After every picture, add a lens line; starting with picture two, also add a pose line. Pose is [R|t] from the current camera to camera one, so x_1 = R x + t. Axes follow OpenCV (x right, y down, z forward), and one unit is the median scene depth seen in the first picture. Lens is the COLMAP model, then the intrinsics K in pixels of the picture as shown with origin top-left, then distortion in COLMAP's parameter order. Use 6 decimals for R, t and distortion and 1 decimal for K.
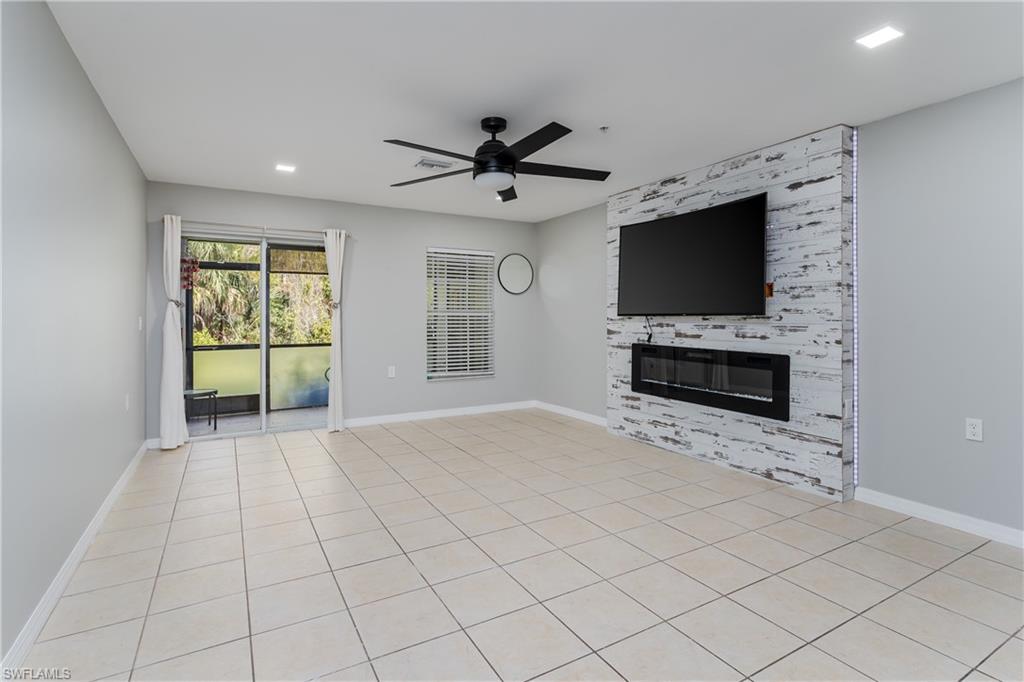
lens RADIAL K [[497.5, 0, 513.7], [0, 497.5, 323.9], [0, 0, 1]] dist [0.002498, 0.000692]
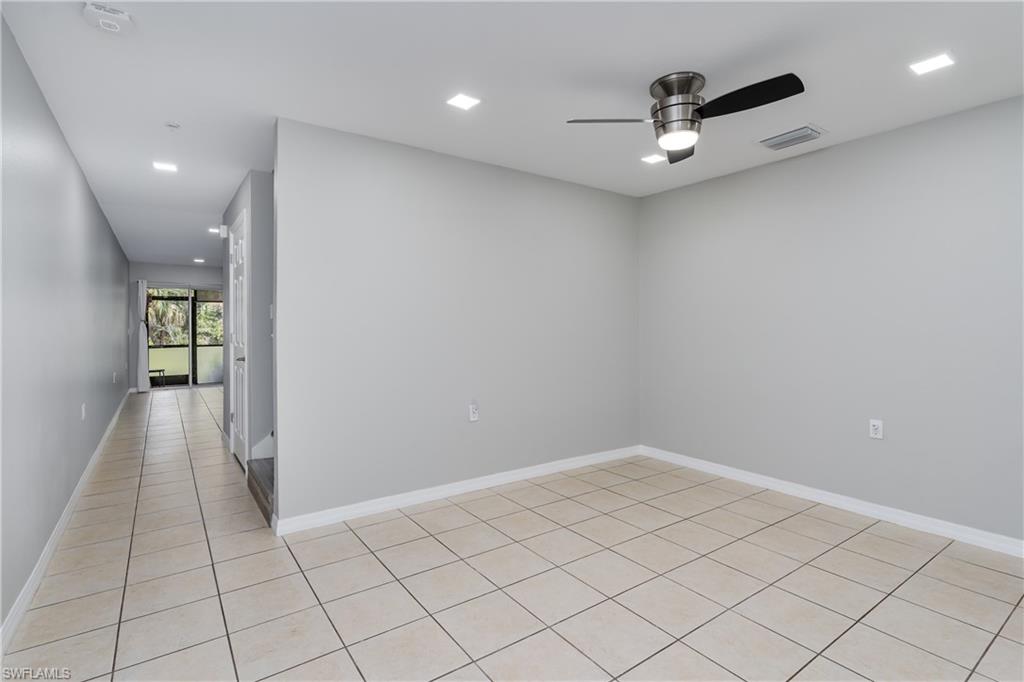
lens RADIAL K [[497.5, 0, 516.7], [0, 497.5, 335.8], [0, 0, 1]] dist [0.002498, 0.000692]
pose [[0.995617, -0.008068, 0.093174, 0.190010], [0.007499, 0.999951, 0.006455, 0.004197], [-0.093222, -0.005728, 0.995629, -0.343742]]
